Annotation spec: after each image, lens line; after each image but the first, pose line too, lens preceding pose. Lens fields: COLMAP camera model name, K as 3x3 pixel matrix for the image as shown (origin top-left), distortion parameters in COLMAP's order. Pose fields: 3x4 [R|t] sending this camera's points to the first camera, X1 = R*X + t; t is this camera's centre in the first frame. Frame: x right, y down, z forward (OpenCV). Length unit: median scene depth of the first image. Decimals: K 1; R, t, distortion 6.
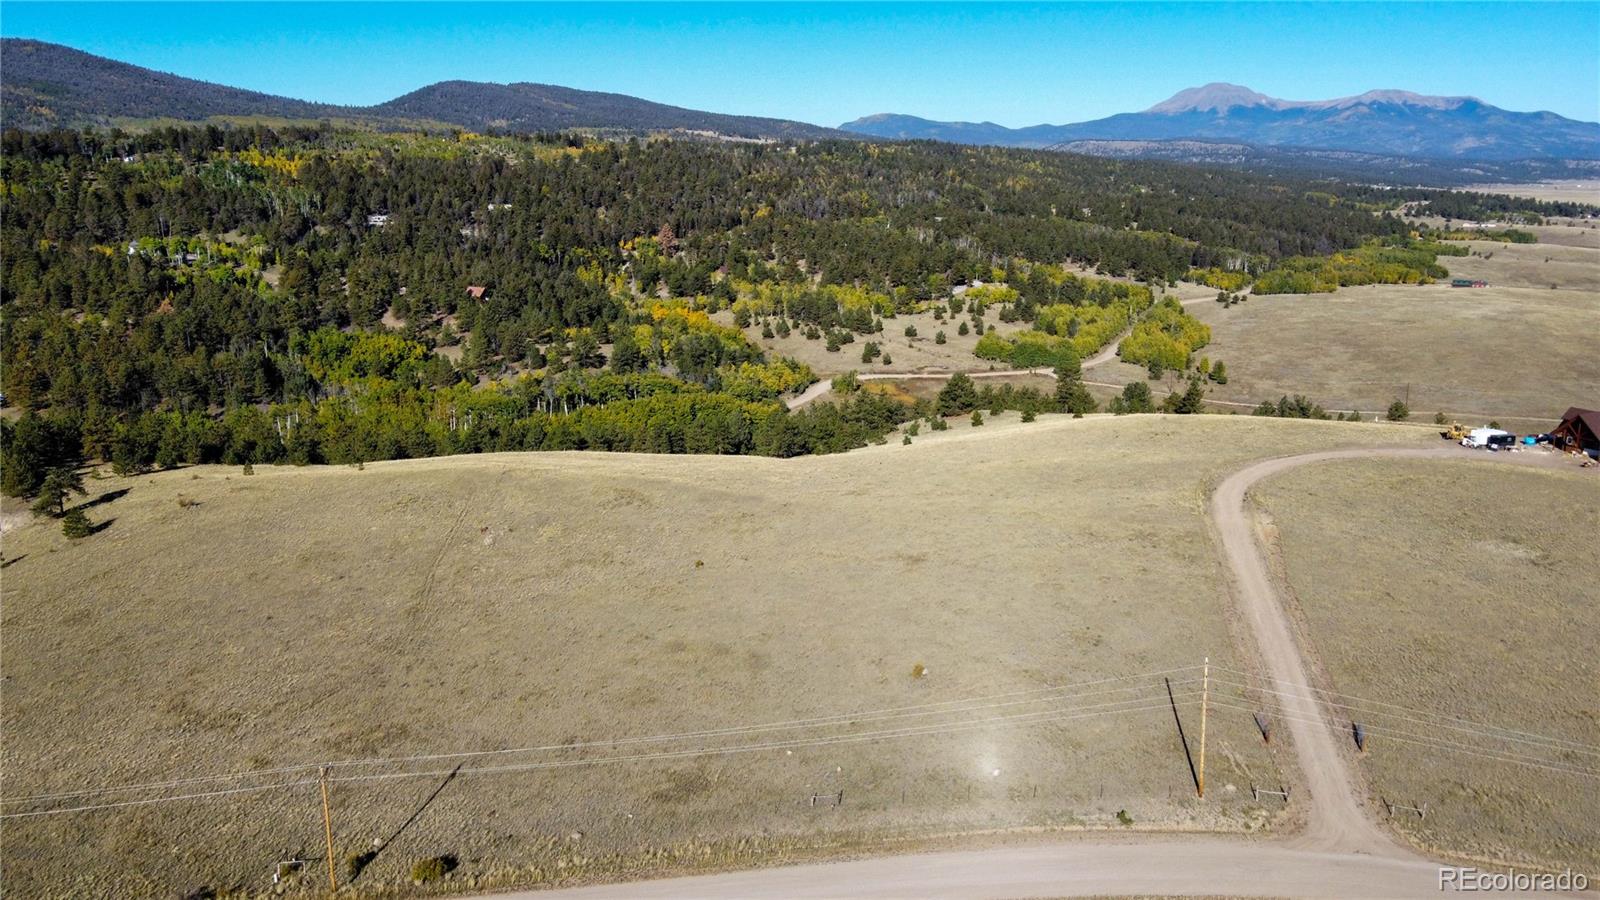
lens RADIAL K [[1172.1, 0, 800.0], [0, 1172.1, 450.0], [0, 0, 1]] dist [0.001731, 0.000810]
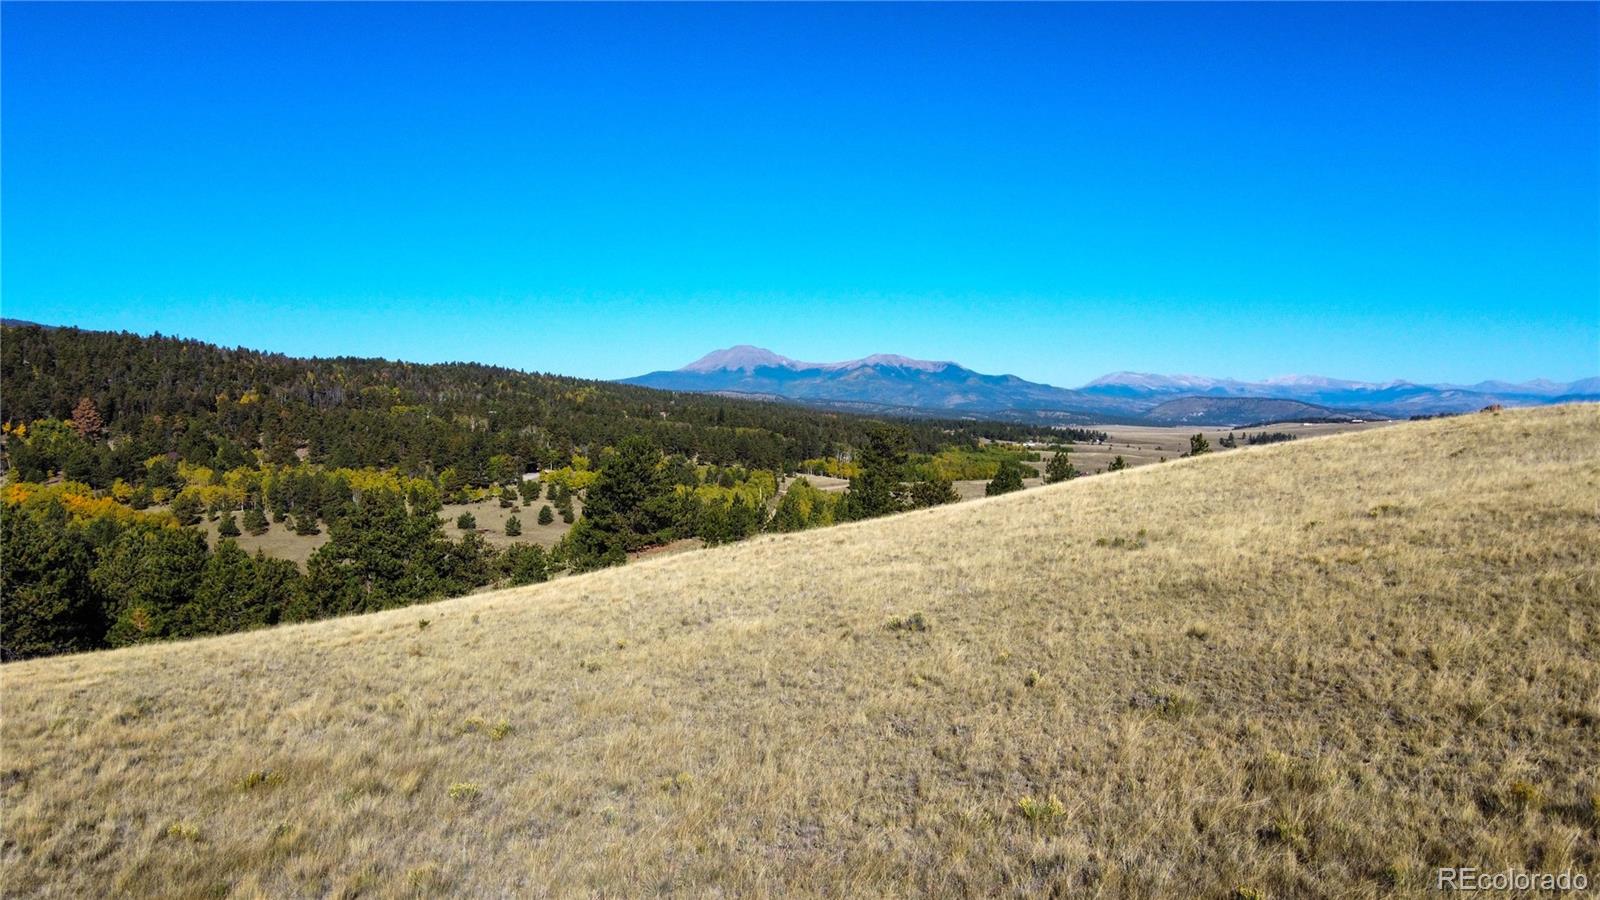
lens RADIAL K [[1172.1, 0, 800.0], [0, 1172.1, 450.0], [0, 0, 1]] dist [0.001731, 0.000810]
pose [[0.927875, -0.005226, 0.372855, 0.015293], [0.085480, 0.976256, -0.199039, 0.006365], [-0.362962, 0.216555, 0.906290, 0.221137]]
